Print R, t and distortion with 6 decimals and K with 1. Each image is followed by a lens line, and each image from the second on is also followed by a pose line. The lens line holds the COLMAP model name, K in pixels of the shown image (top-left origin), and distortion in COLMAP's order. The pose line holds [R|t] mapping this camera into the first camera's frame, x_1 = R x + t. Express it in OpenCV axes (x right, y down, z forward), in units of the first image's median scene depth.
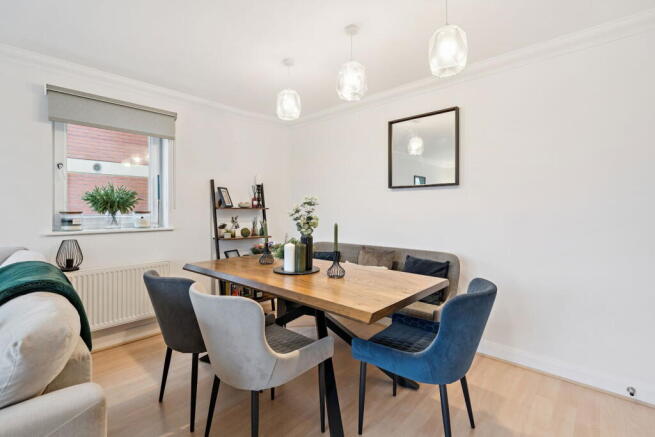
lens RADIAL K [[298.8, 0, 325.1], [0, 298.8, 215.5], [0, 0, 1]] dist [0.001782, 0.000921]
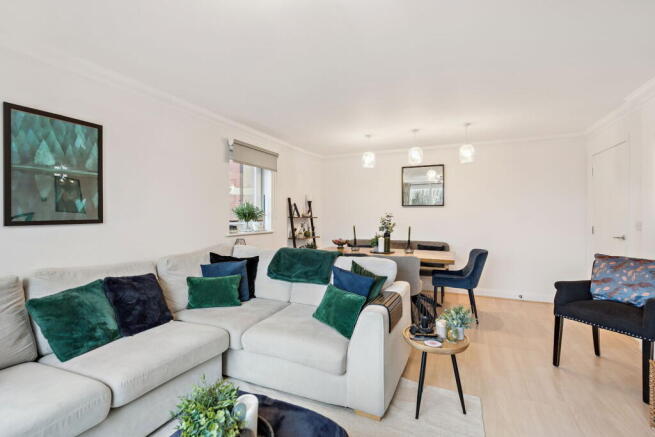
lens RADIAL K [[298.8, 0, 329.3], [0, 298.8, 218.3], [0, 0, 1]] dist [0.001782, 0.000921]
pose [[0.947642, 0.001168, 0.319334, -0.727310], [0.001225, 0.999973, -0.007291, -0.010433], [-0.319334, 0.007301, 0.947614, -0.478118]]
